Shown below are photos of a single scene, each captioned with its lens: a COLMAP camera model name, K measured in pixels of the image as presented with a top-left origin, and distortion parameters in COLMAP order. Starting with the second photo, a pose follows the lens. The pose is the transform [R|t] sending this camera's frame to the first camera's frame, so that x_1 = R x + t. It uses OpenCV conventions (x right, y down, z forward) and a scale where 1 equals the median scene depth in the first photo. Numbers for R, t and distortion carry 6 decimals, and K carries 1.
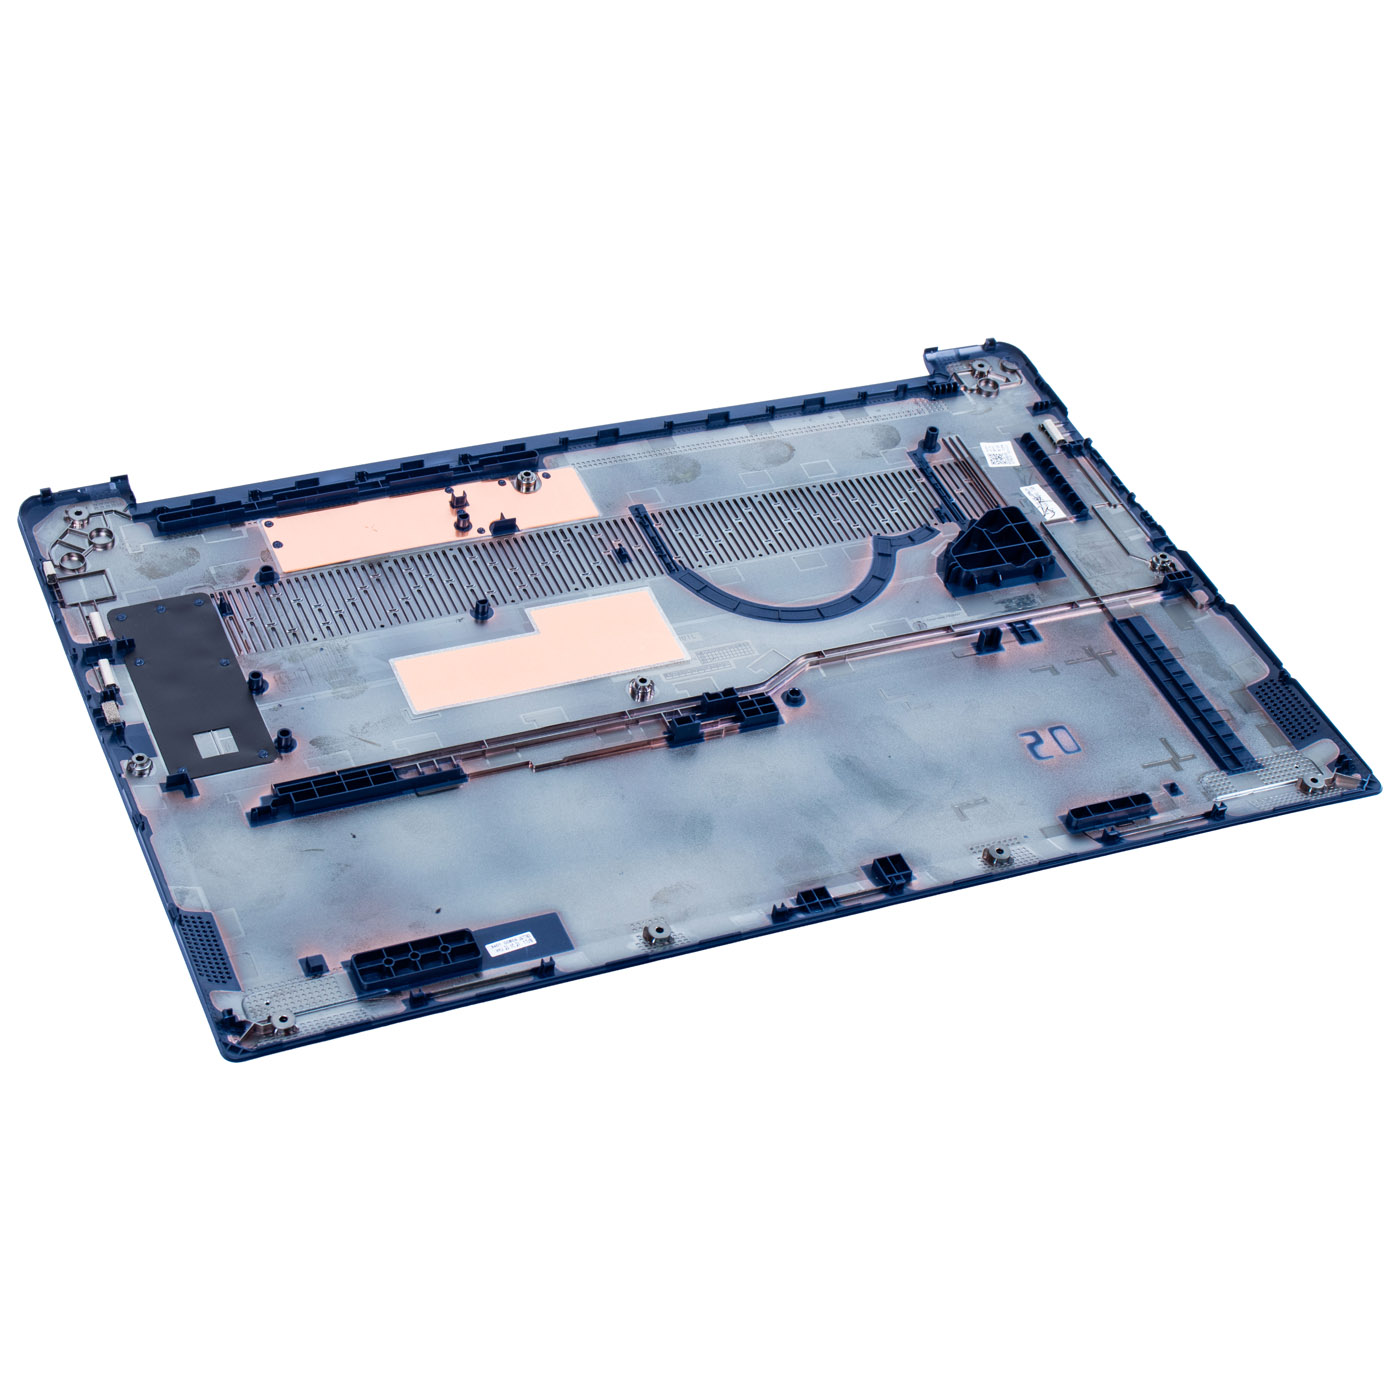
lens RADIAL K [[2795.9, 0, 700.0], [0, 2795.9, 700.0], [0, 0, 1]] dist [0.139208, -0.002308]
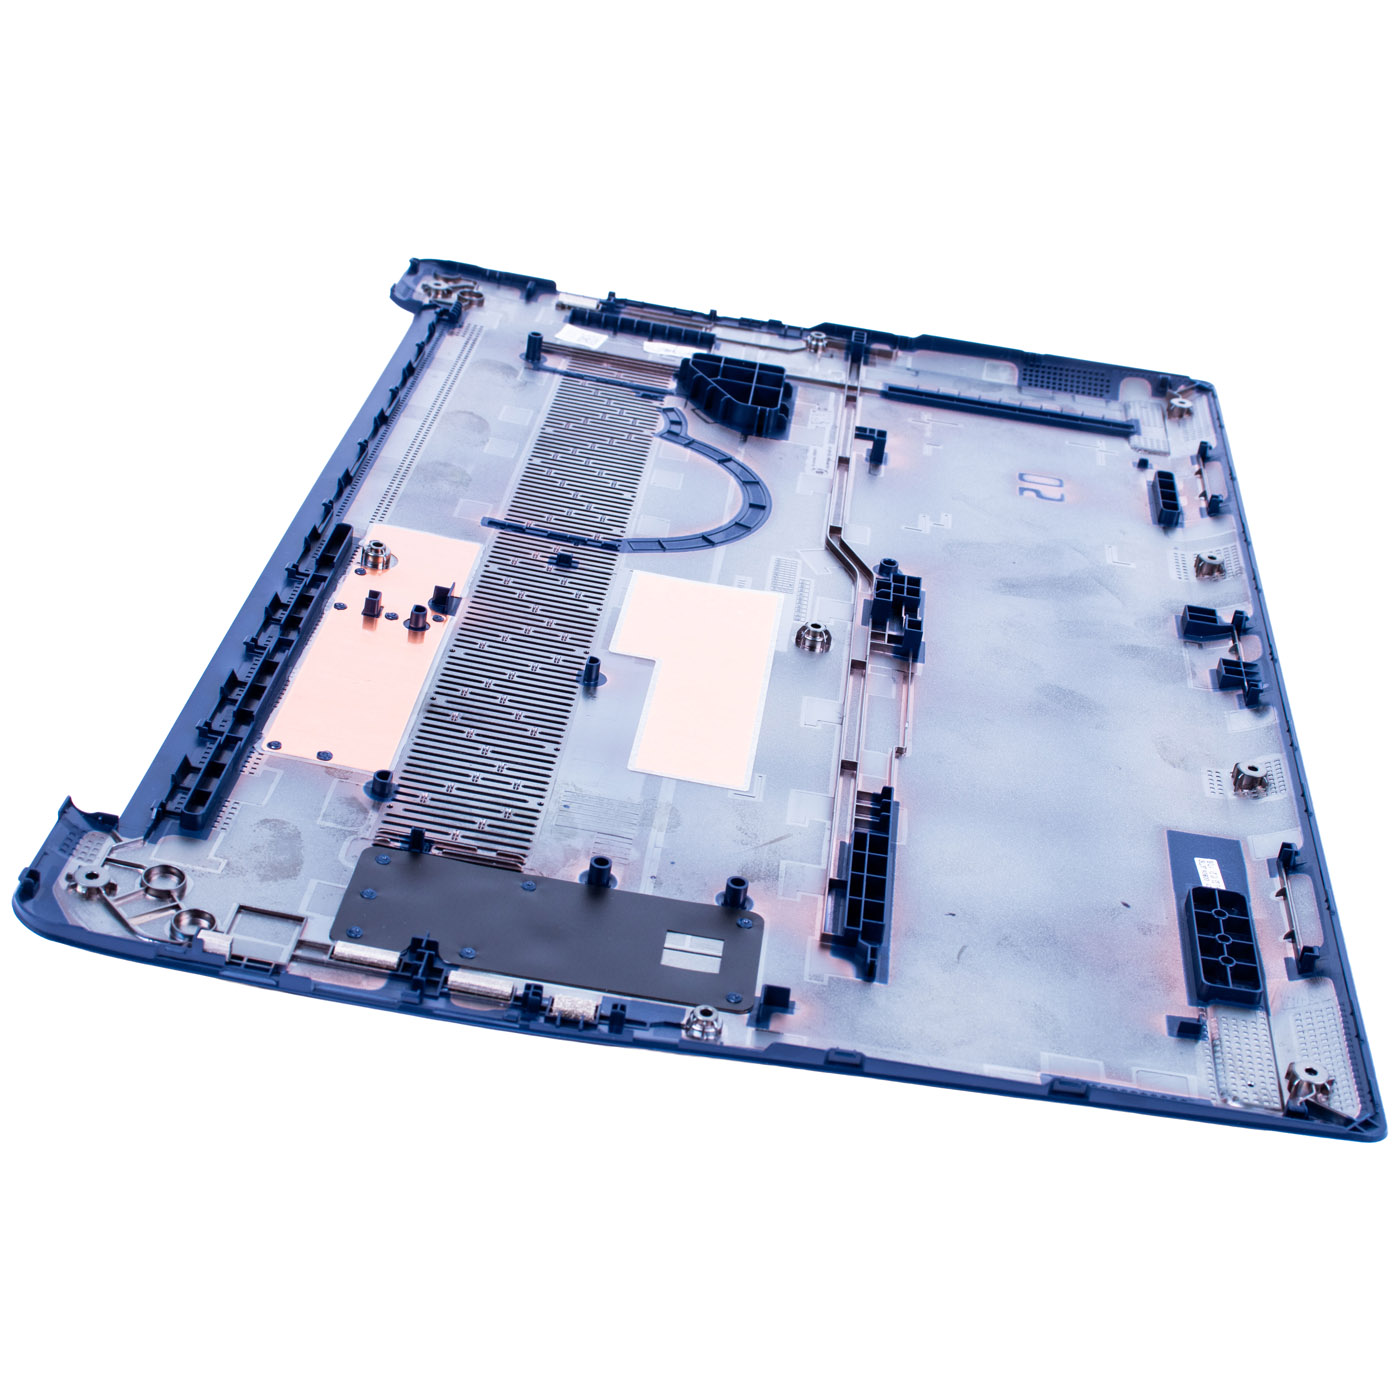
lens RADIAL K [[2433.4, 0, 700.0], [0, 2433.4, 700.0], [0, 0, 1]] dist [0.007702, -0.055535]
pose [[0.475940, -0.463995, 0.747121, -0.515094], [0.522663, 0.832440, 0.184029, -0.122771], [-0.707322, 0.302906, 0.638705, 0.589094]]
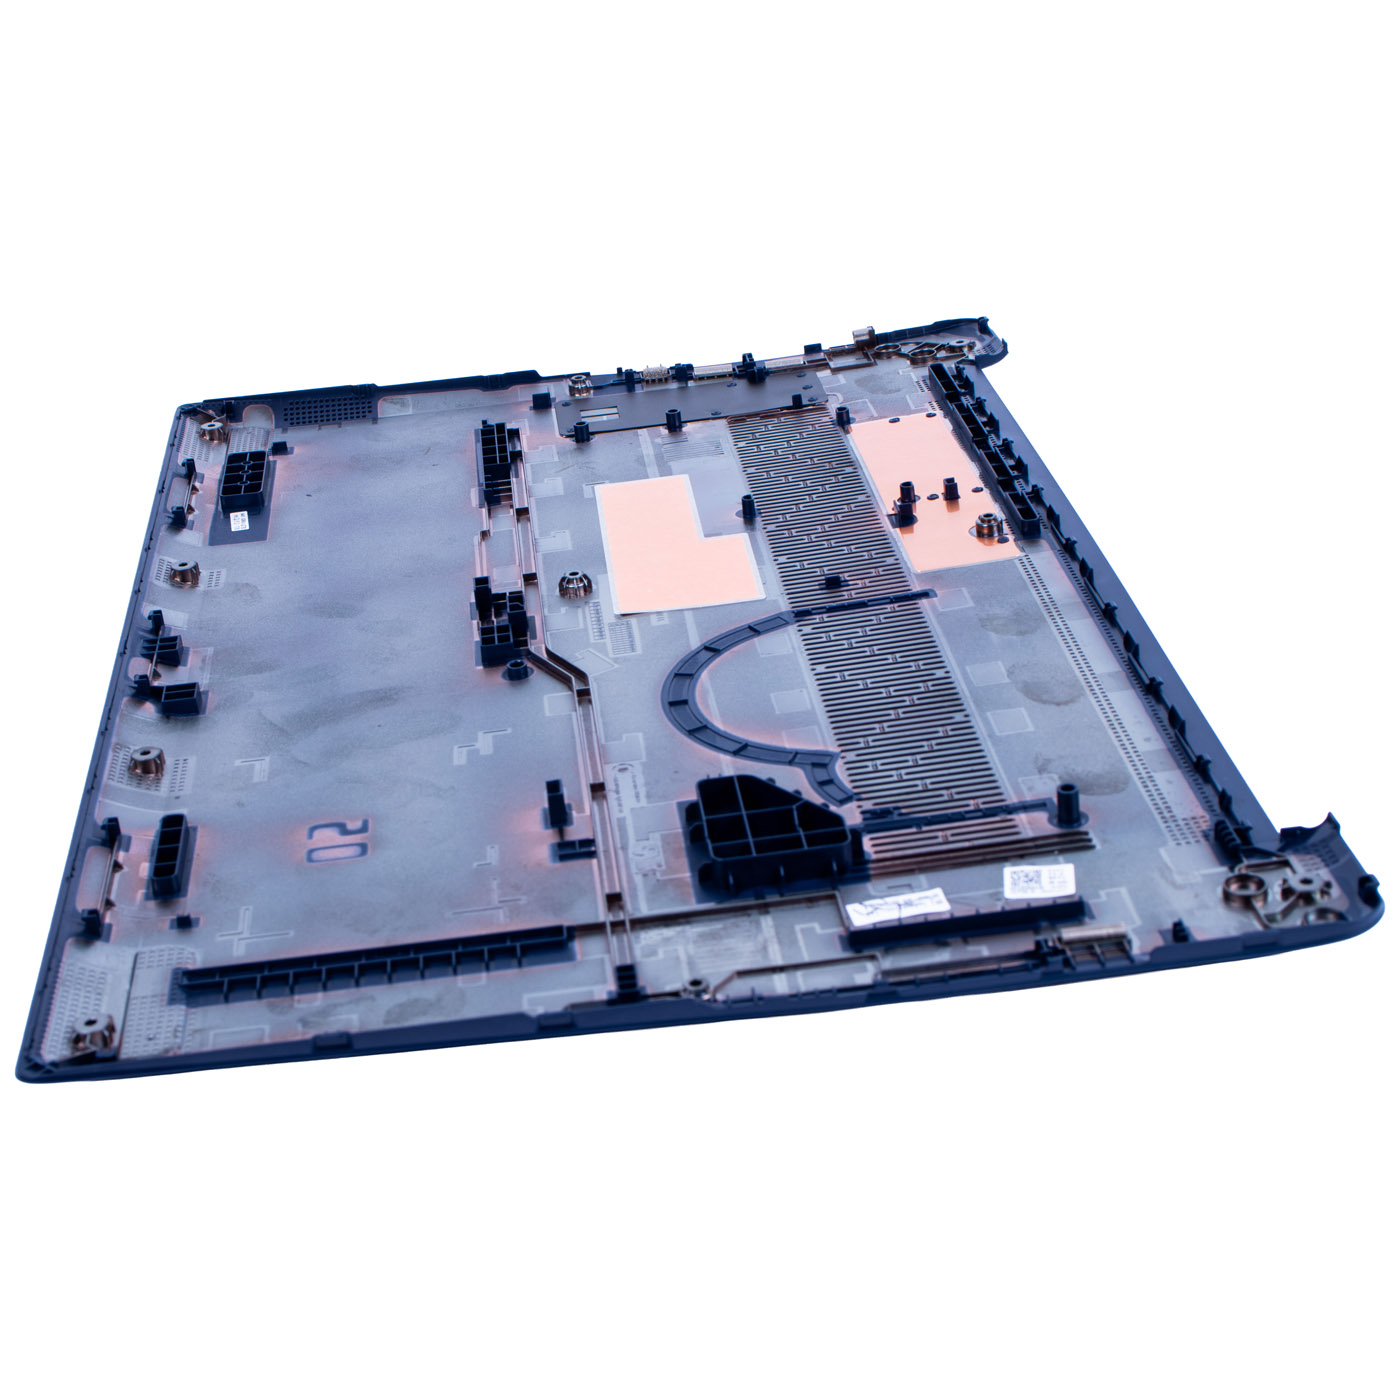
lens RADIAL K [[2574.5, 0, 602.0], [0, 2574.5, 700.1], [0, 0, 1]] dist [0.033357, -0.013381]
pose [[-0.317840, 0.349823, -0.881250, 0.615245], [-0.593476, 0.651451, 0.472650, -0.323955], [0.739435, 0.673228, 0.000554, 0.994299]]
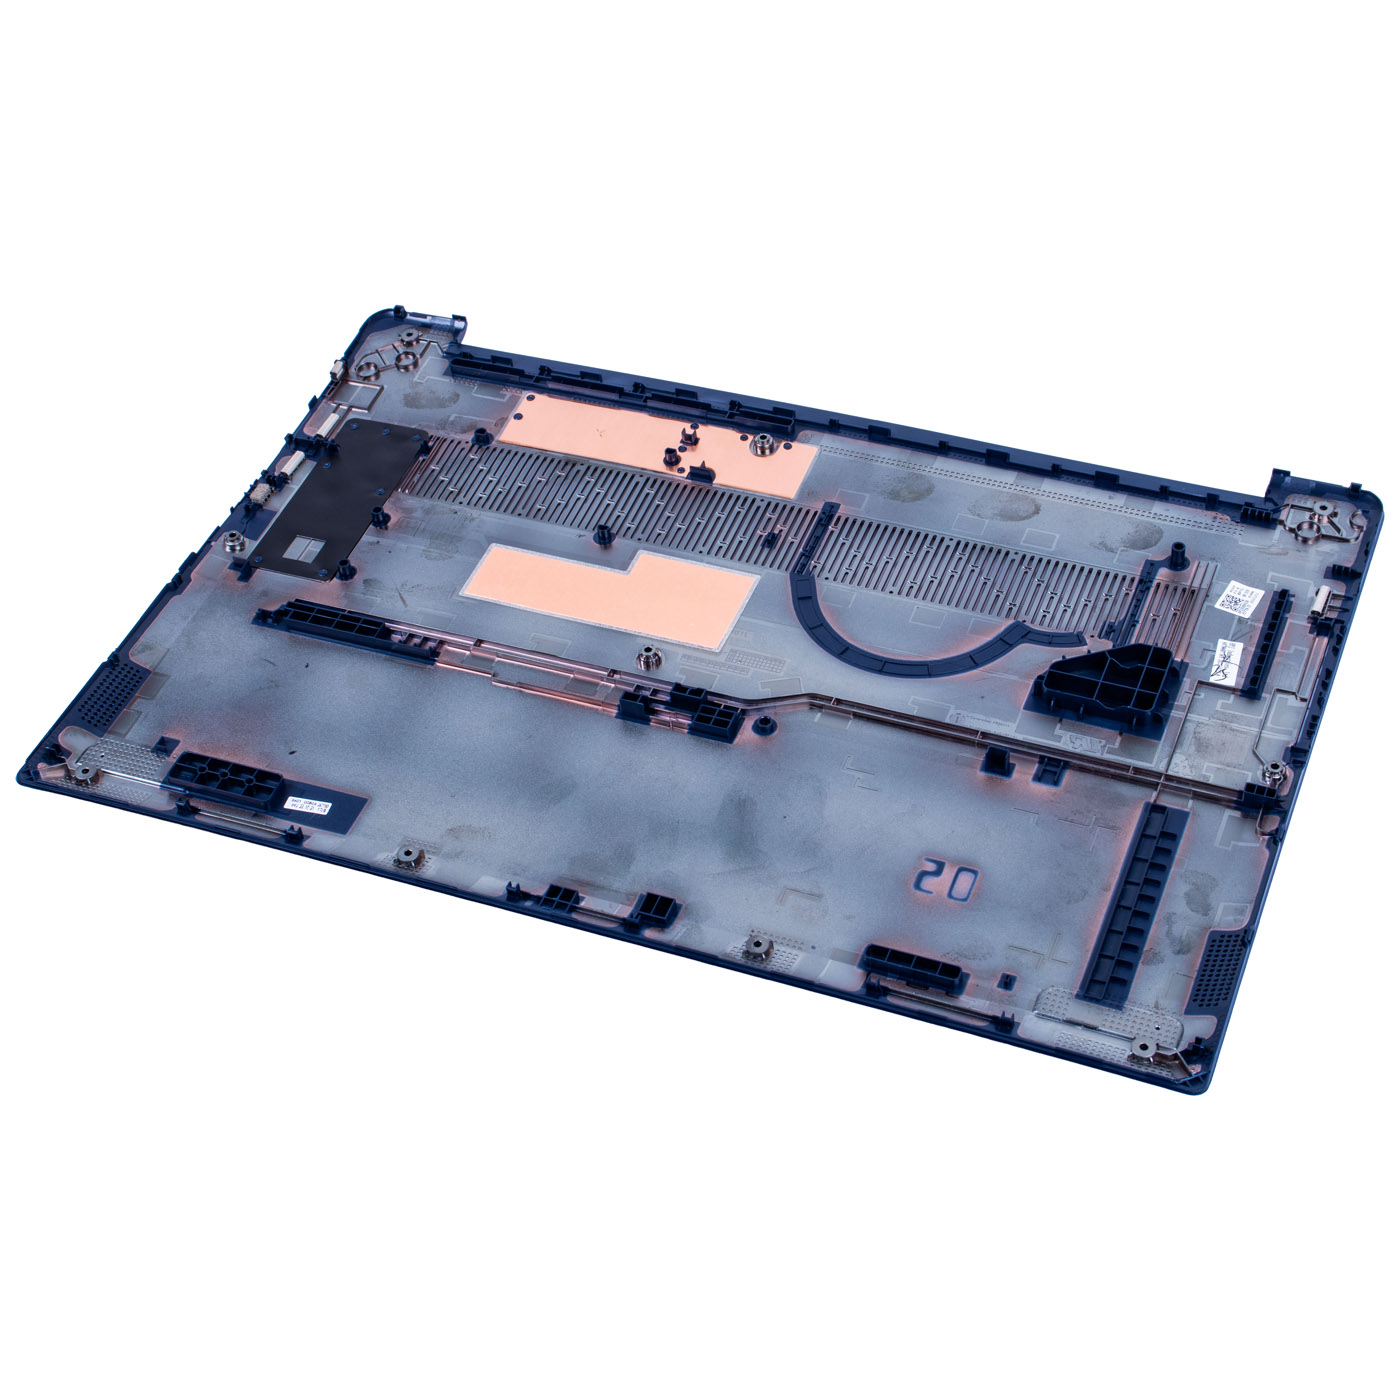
lens RADIAL K [[2558.1, 0, 700.0], [0, 2558.1, 700.0], [0, 0, 1]] dist [0.111314, 0.081882]
pose [[0.704920, 0.381837, -0.597736, 0.527683], [-0.359326, 0.918832, 0.163196, -0.141268], [0.611533, 0.099742, 0.784907, 0.284816]]
